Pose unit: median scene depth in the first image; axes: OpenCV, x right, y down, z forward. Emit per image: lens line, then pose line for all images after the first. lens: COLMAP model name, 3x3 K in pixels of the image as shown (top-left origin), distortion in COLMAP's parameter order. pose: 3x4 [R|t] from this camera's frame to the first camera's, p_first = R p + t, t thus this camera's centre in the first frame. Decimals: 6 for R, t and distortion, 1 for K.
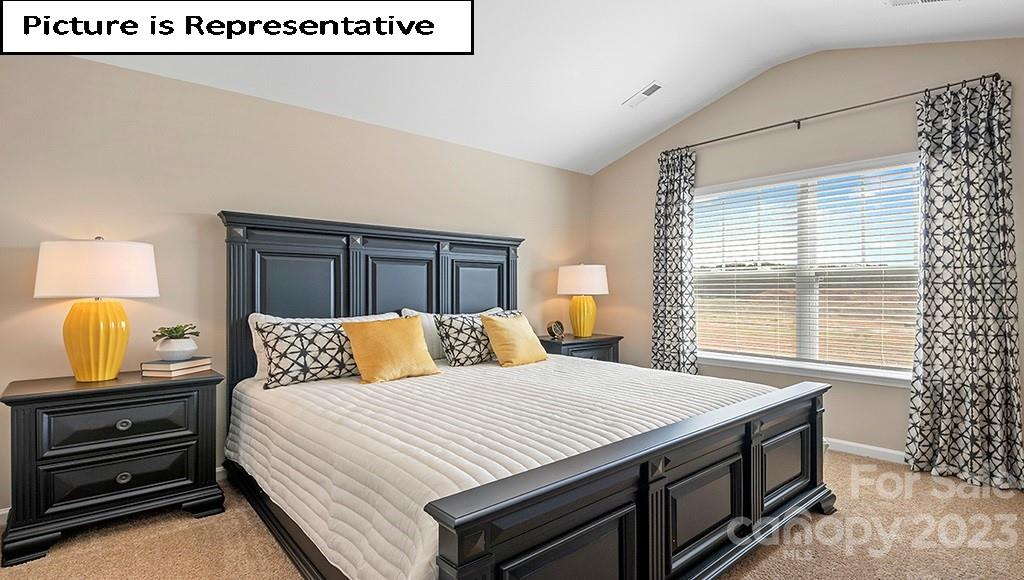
lens RADIAL K [[489.4, 0, 516.7], [0, 489.4, 292.6], [0, 0, 1]] dist [0.000167, -0.000458]
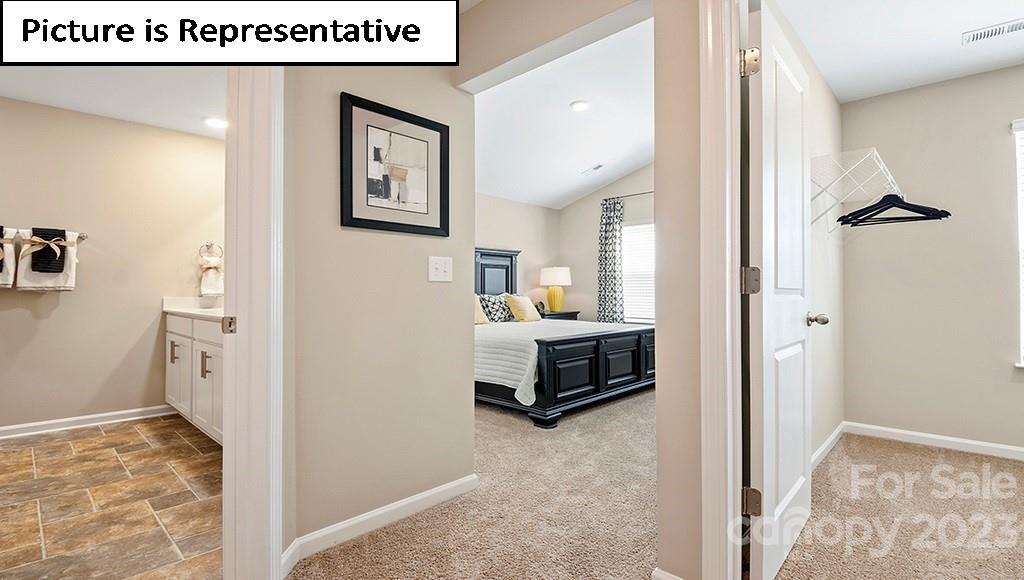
lens RADIAL K [[471.7, 0, 507.9], [0, 471.7, 285.6], [0, 0, 1]] dist [-0.017422, 0.000859]
pose [[0.996032, 0.001357, 0.088982, -0.172271], [0.000059, 0.999873, -0.015909, 0.031344], [-0.088992, 0.015852, 0.995906, -0.575496]]
